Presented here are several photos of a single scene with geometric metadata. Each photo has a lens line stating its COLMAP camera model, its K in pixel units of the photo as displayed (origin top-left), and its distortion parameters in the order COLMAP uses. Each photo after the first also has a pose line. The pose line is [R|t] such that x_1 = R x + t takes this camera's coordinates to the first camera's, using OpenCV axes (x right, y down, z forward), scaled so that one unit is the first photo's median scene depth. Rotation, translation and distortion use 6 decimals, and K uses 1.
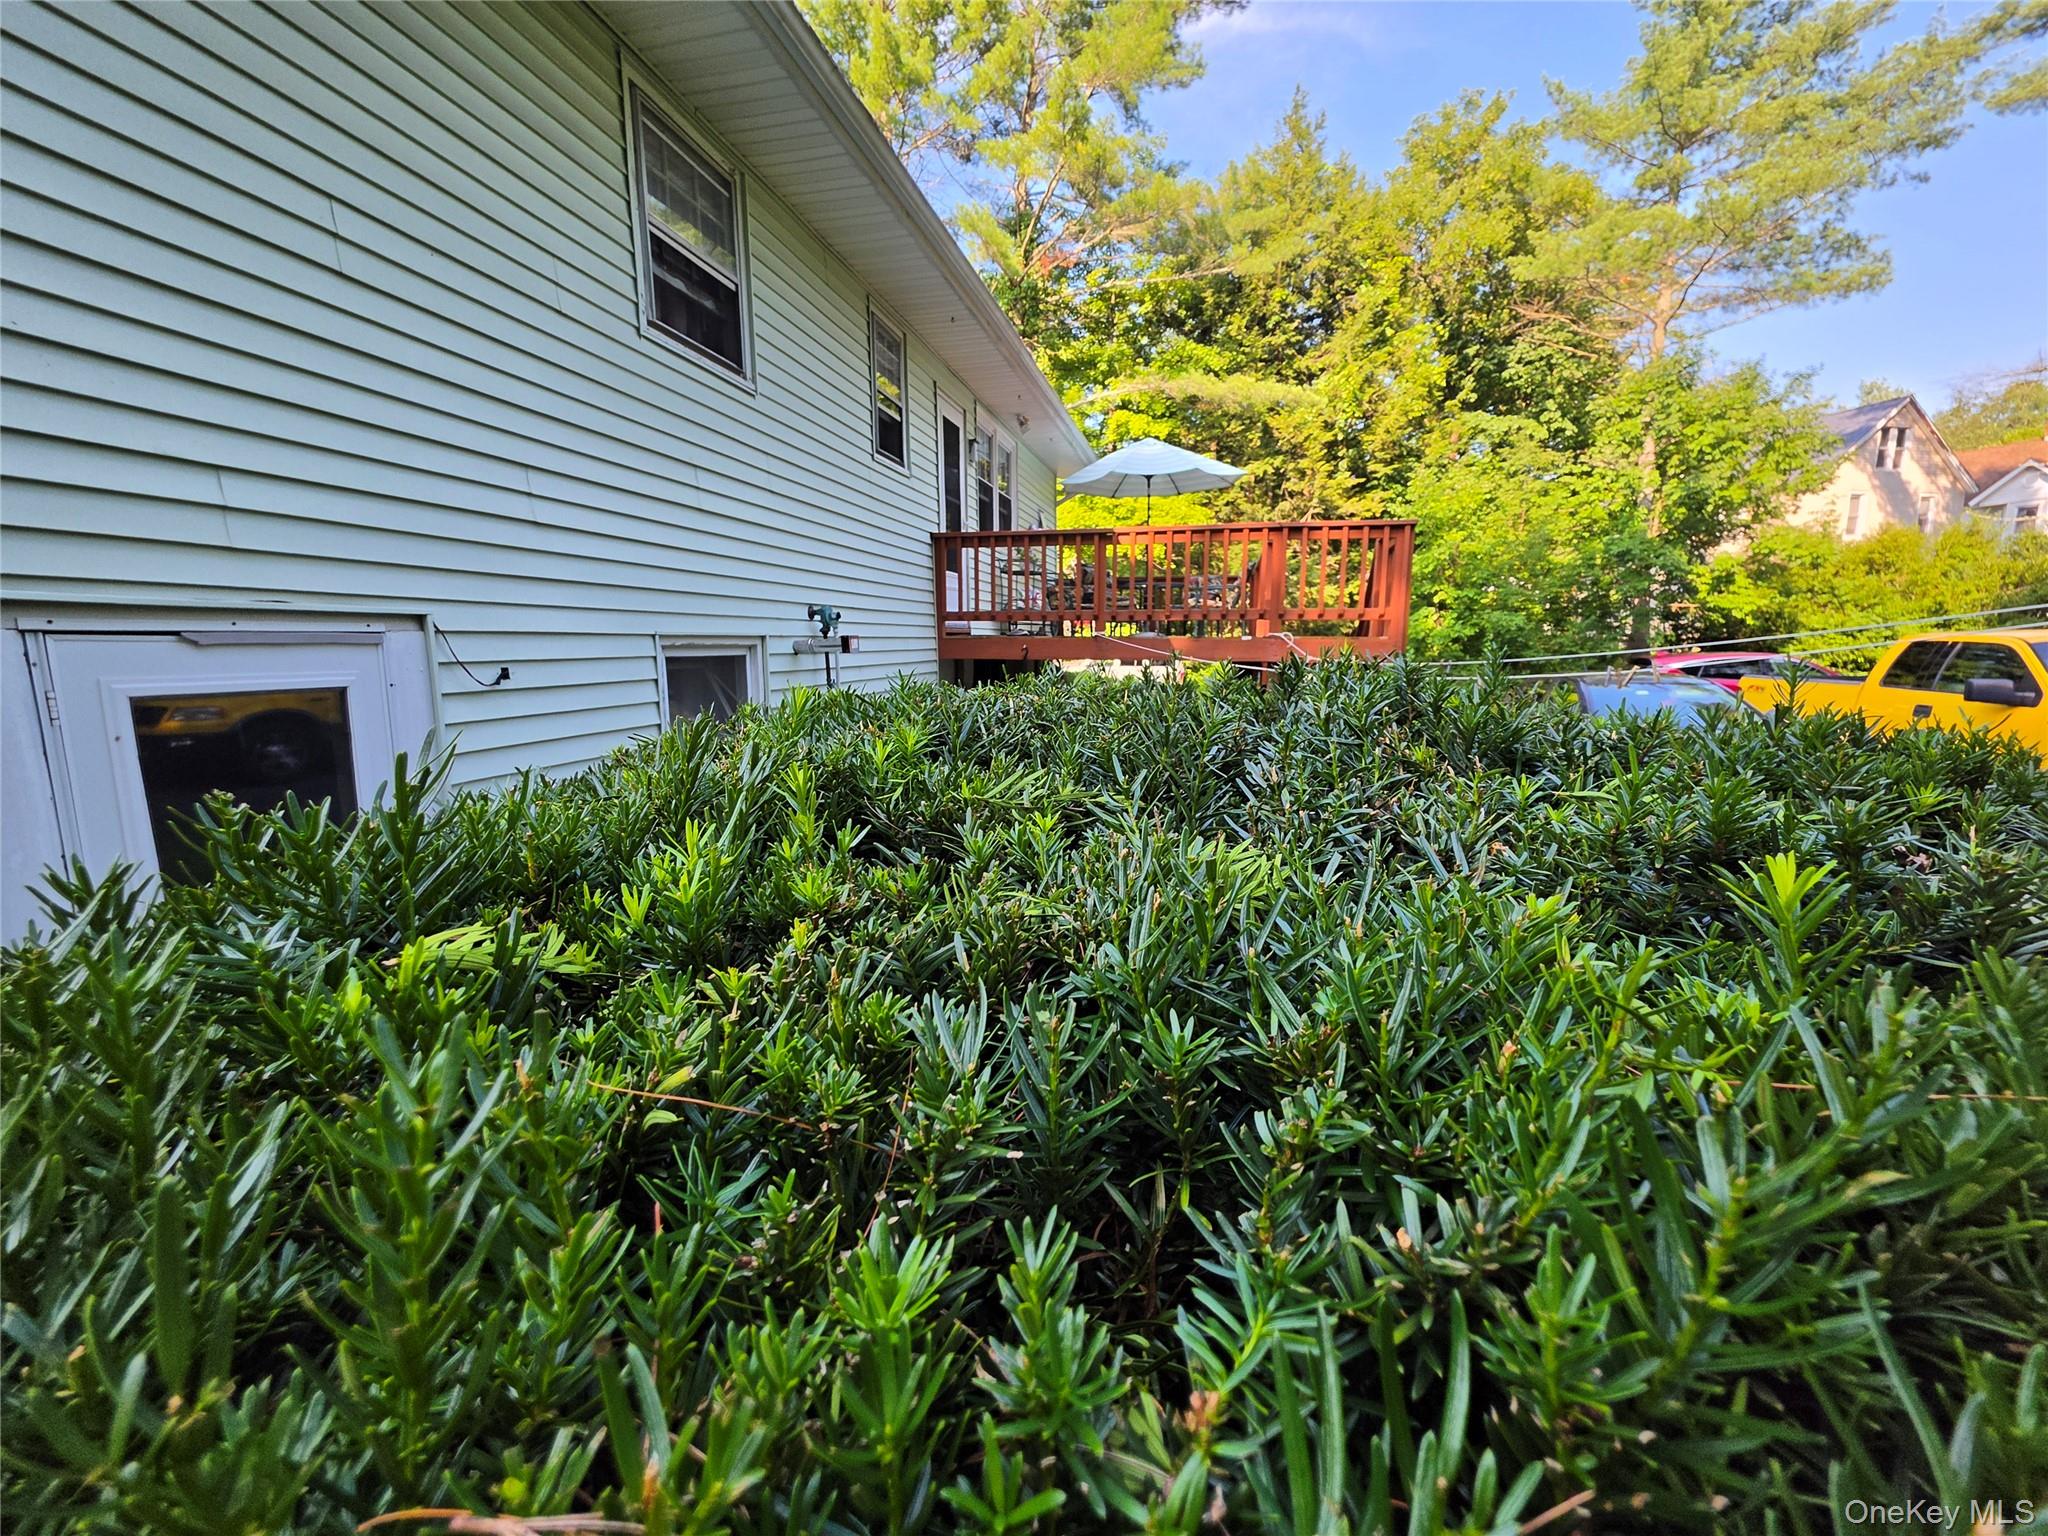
lens RADIAL K [[824.8, 0, 1024.0], [0, 824.8, 768.0], [0, 0, 1]] dist [-0.002099, 0.000675]
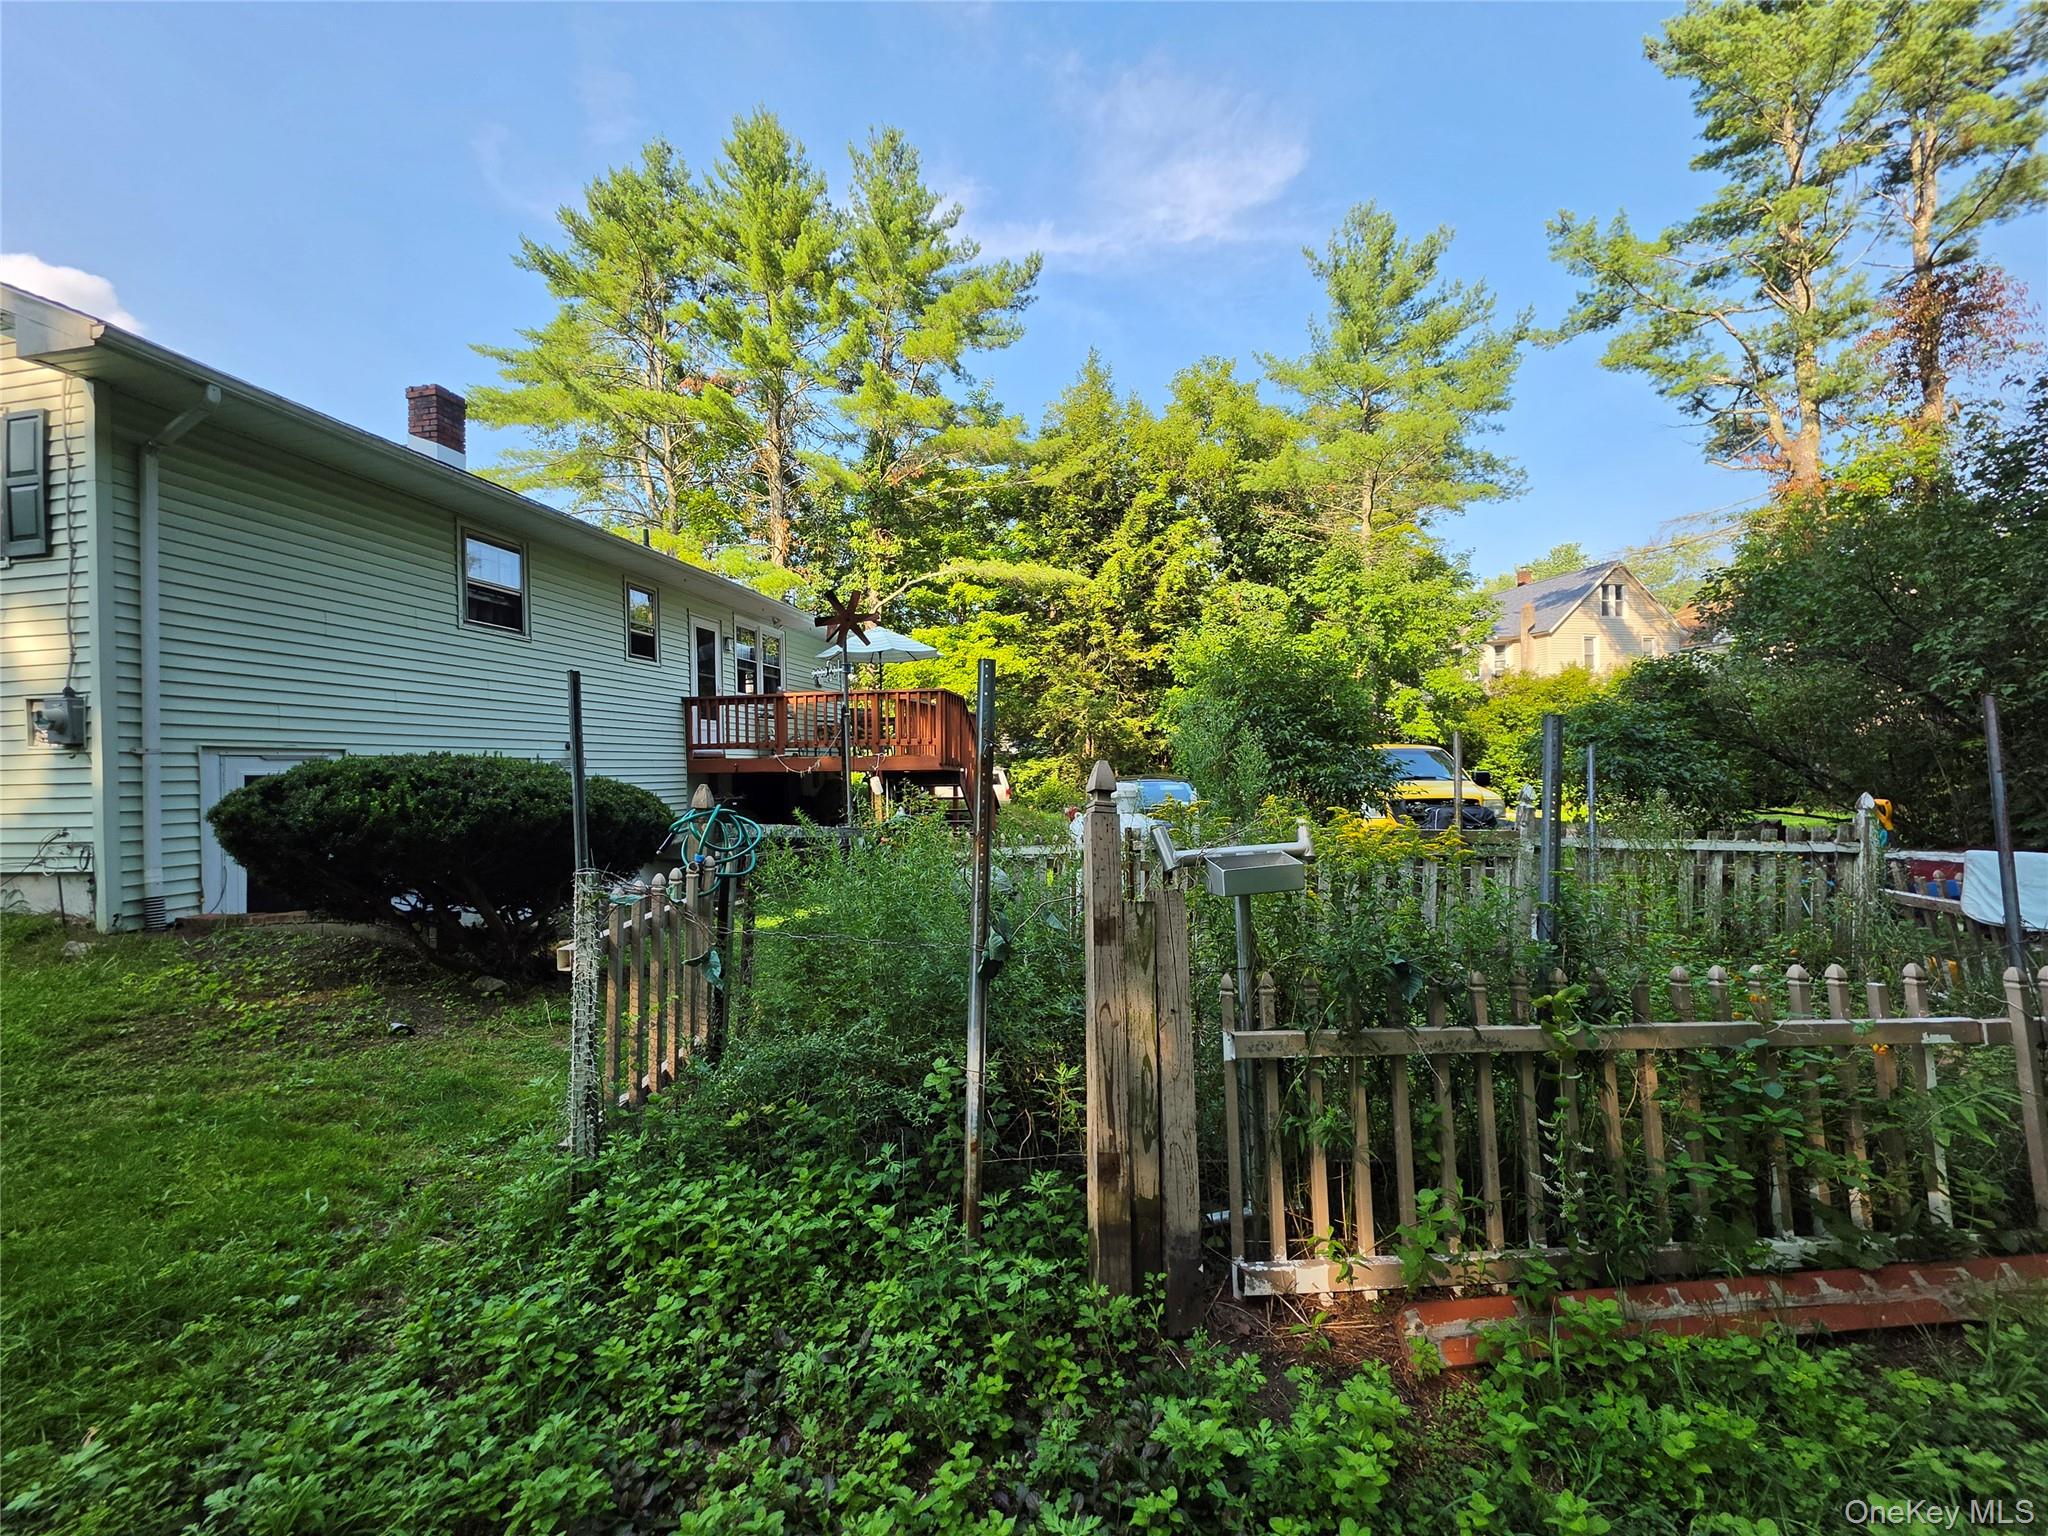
lens RADIAL K [[824.8, 0, 1024.0], [0, 824.8, 768.0], [0, 0, 1]] dist [-0.002099, 0.000675]
pose [[0.999238, -0.015311, 0.035915, 0.180424], [0.020589, 0.988234, -0.151557, 0.041770], [-0.033172, 0.152181, 0.987796, -0.221697]]
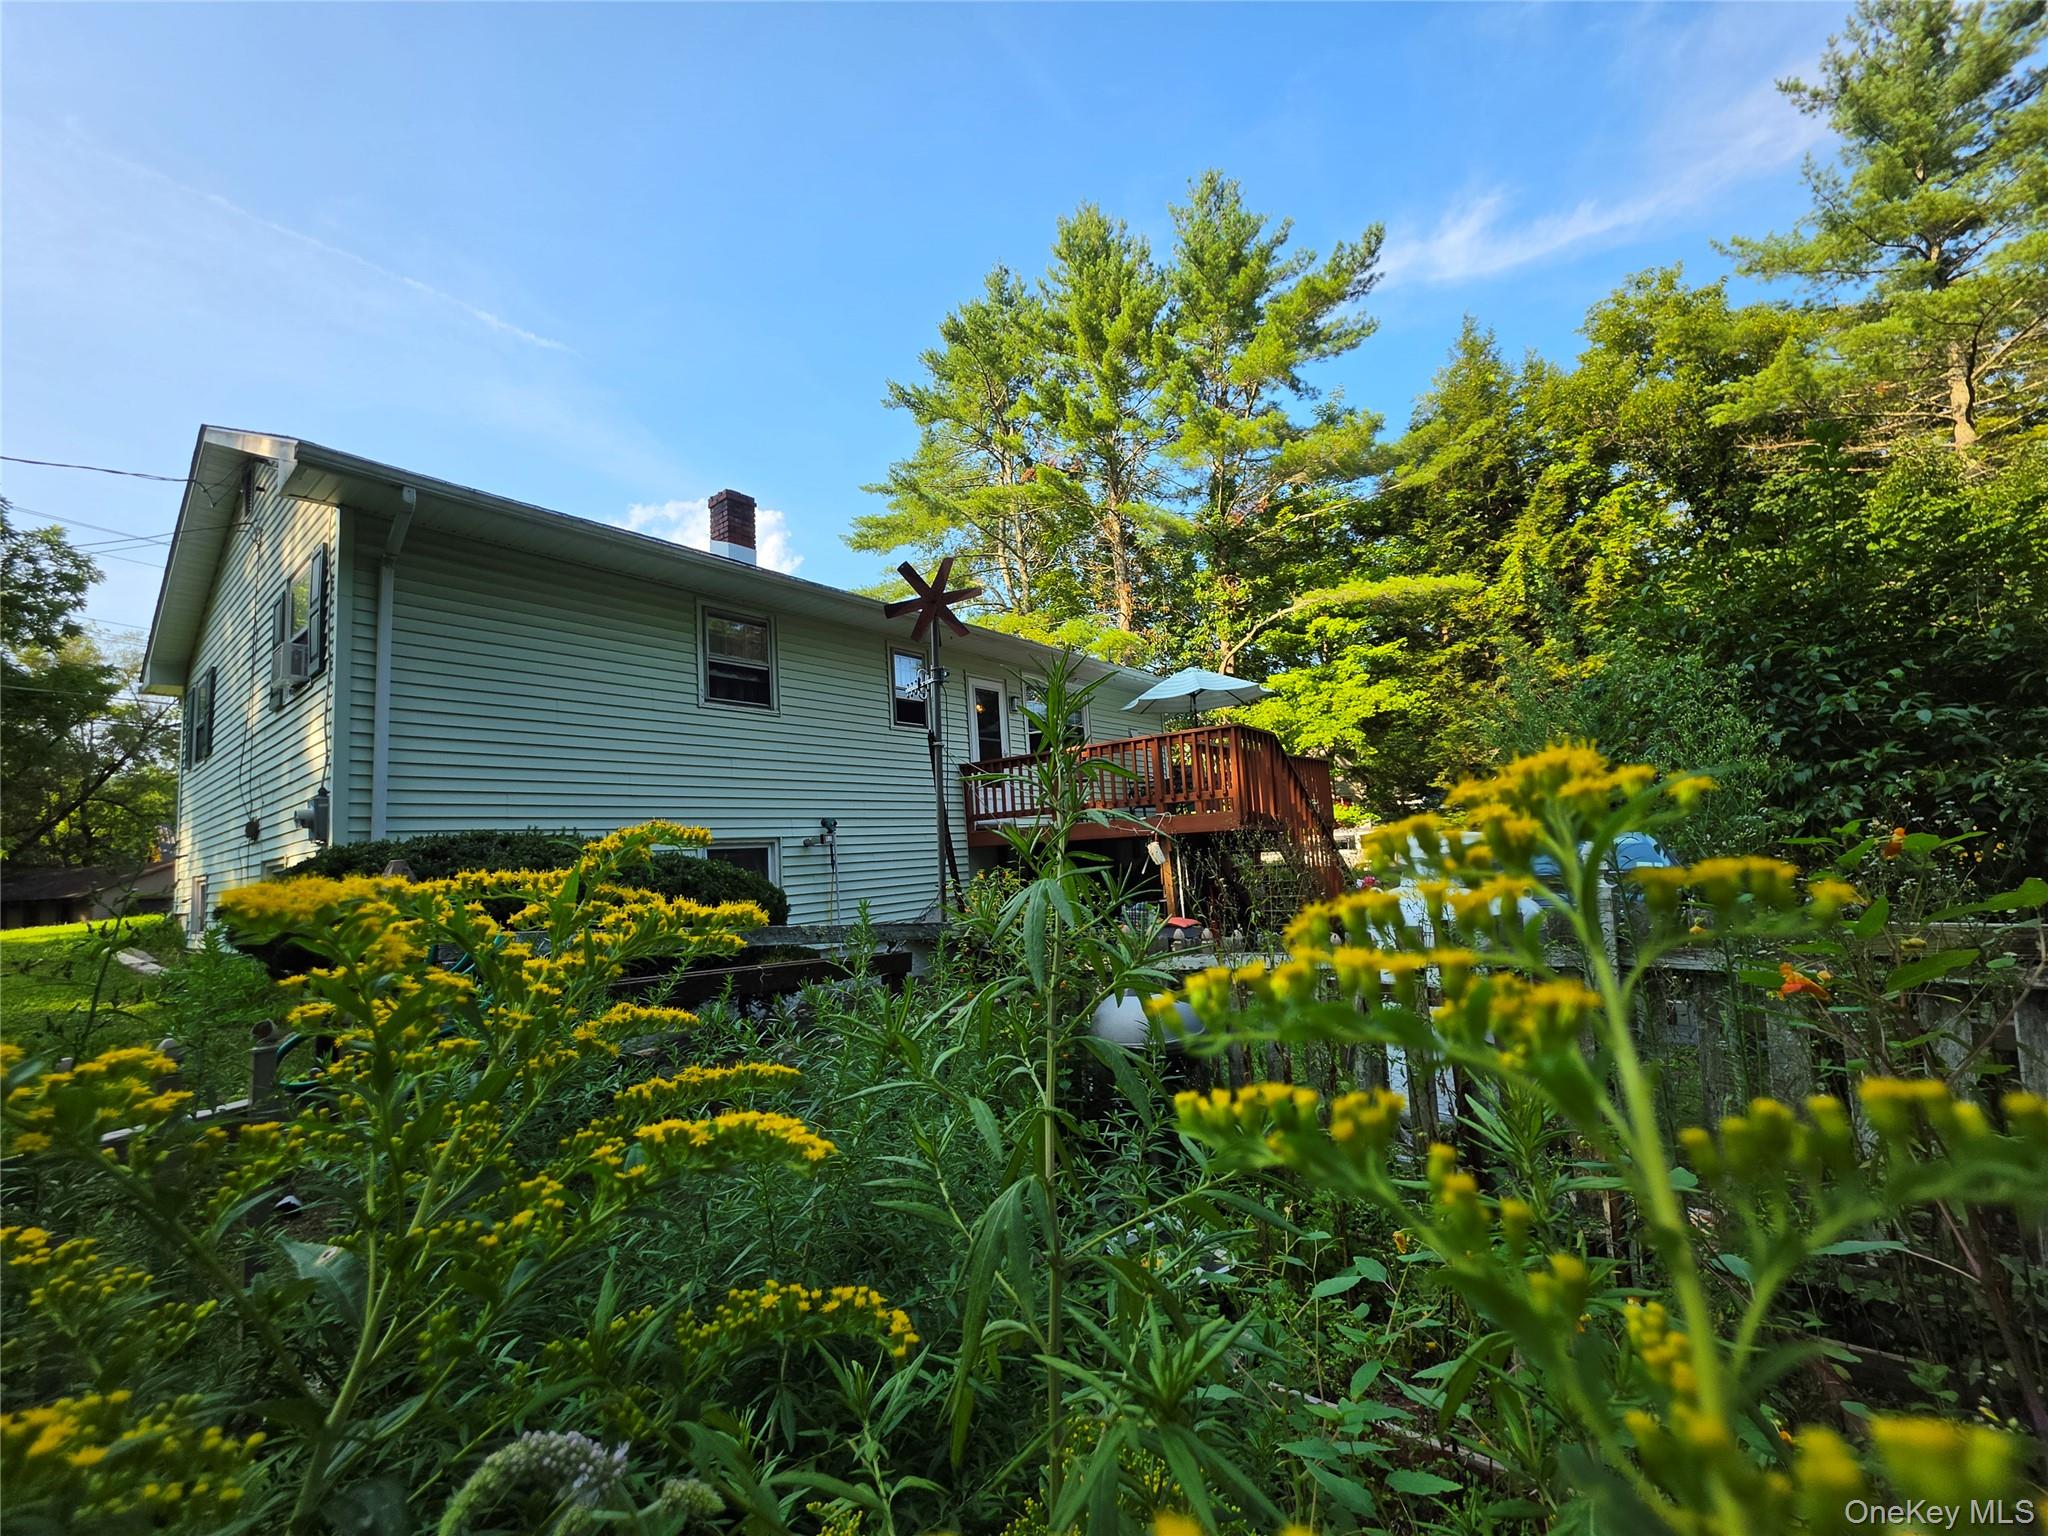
lens RADIAL K [[827.5, 0, 1021.3], [0, 827.5, 764.0], [0, 0, 1]] dist [-0.001442, 0.000093]
pose [[0.901961, -0.095725, -0.421074, 0.223784], [-0.009631, 0.970418, -0.241240, 0.028046], [0.431711, 0.221644, 0.874357, -0.098097]]
